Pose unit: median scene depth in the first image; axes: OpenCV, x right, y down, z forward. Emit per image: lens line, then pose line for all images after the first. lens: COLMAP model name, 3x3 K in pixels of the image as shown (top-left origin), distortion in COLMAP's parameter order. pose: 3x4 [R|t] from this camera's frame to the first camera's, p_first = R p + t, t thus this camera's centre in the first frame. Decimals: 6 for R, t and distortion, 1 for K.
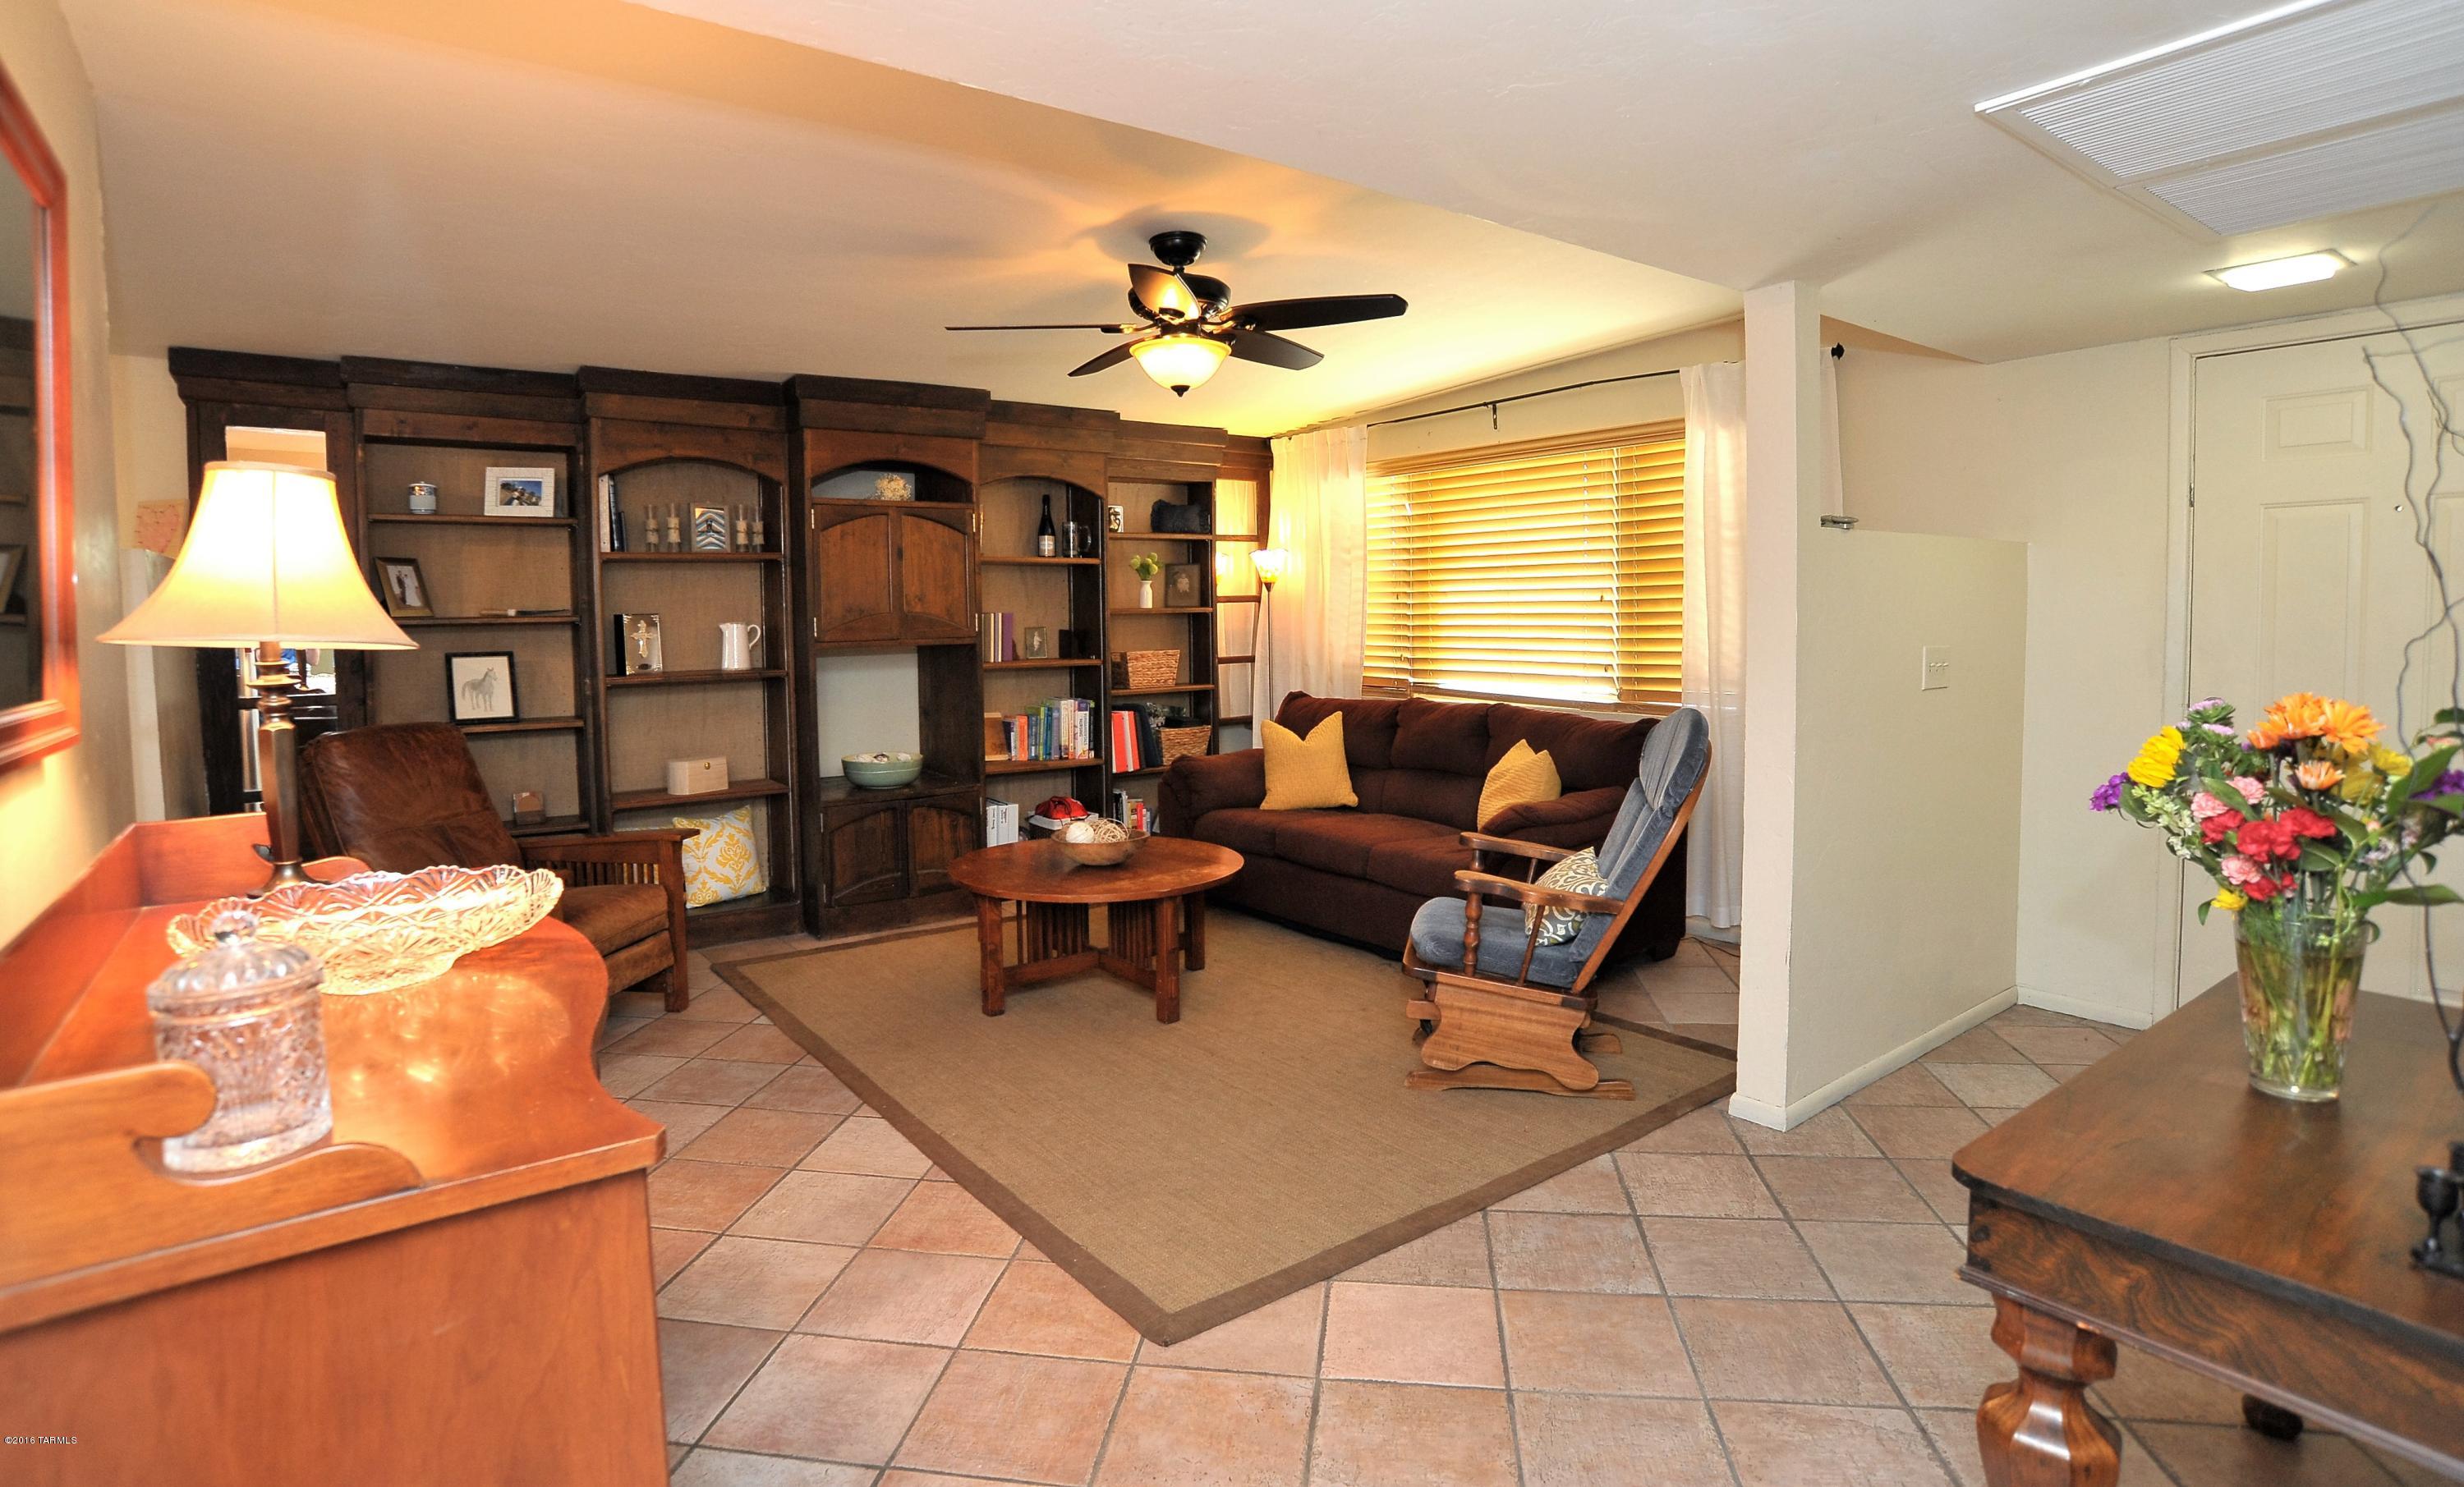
lens RADIAL K [[1263.5, 0, 1183.4], [0, 1263.5, 706.3], [0, 0, 1]] dist [0.005832, 0.001903]
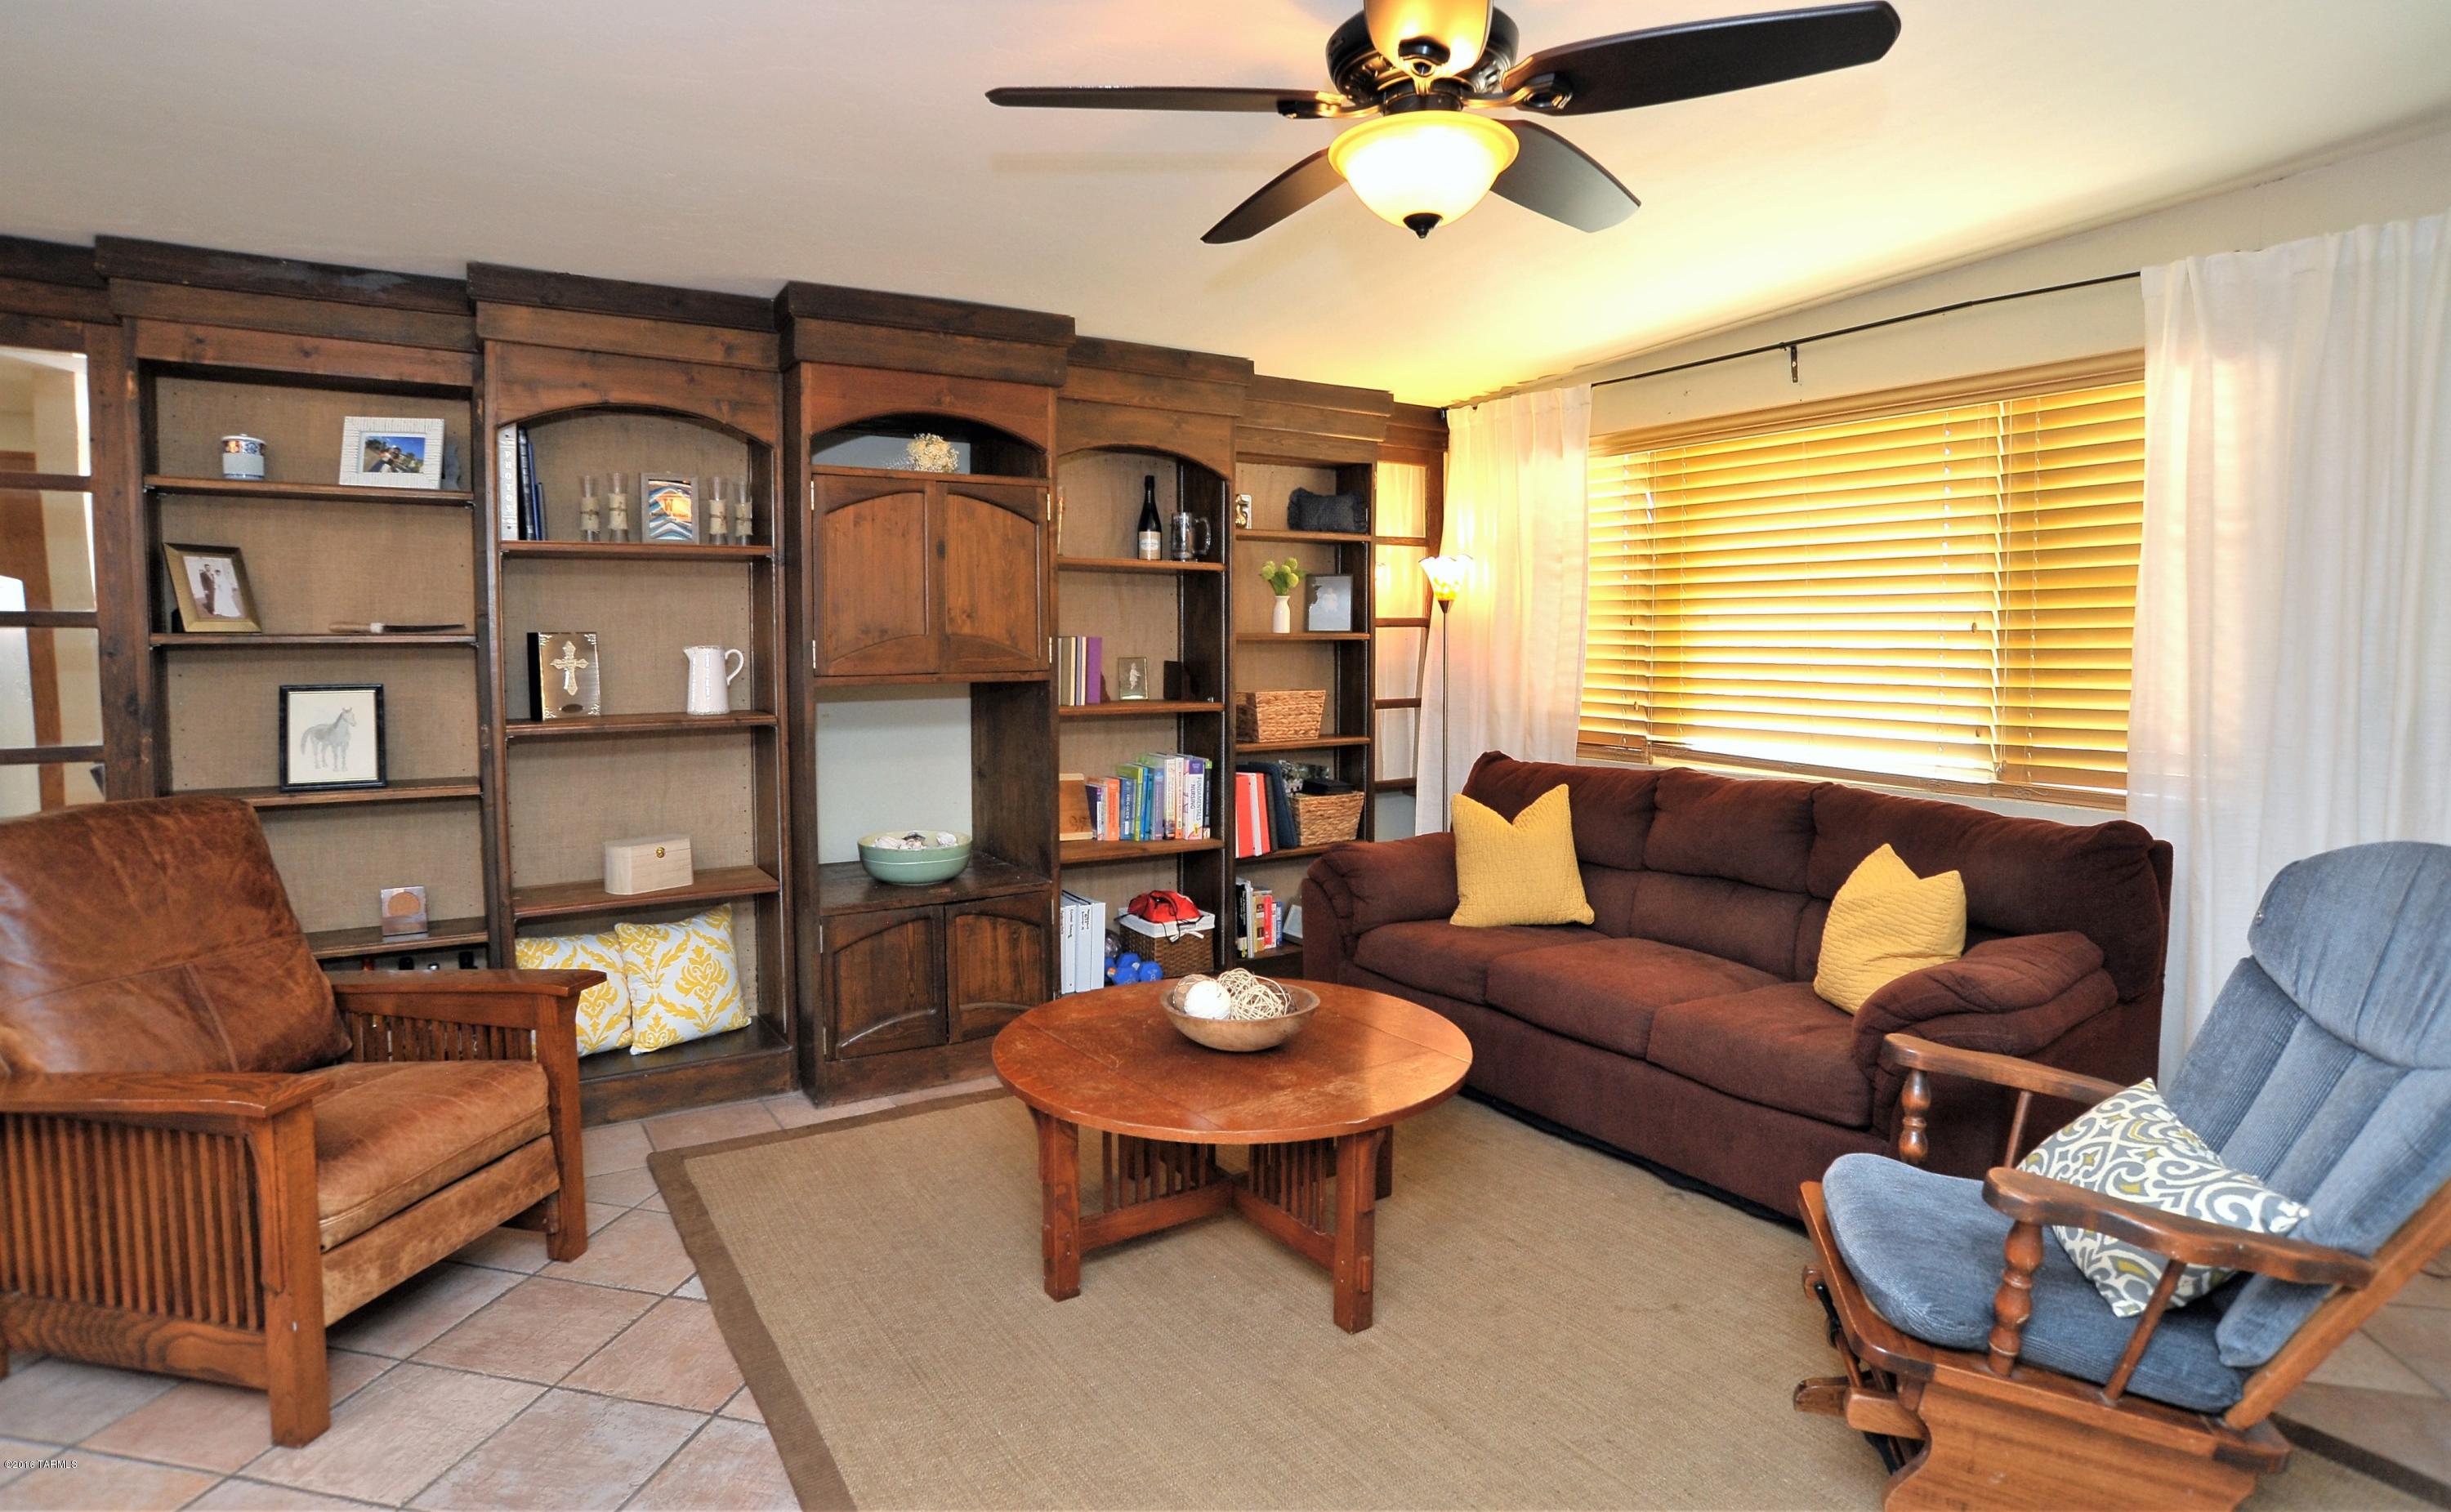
lens RADIAL K [[1282.4, 0, 1222.1], [0, 1282.4, 749.9], [0, 0, 1]] dist [-0.001579, -0.000328]
pose [[0.999159, 0.016092, -0.037710, -0.042890], [-0.015615, 0.999795, 0.012910, -0.023006], [0.037910, -0.012310, 0.999205, 0.308704]]
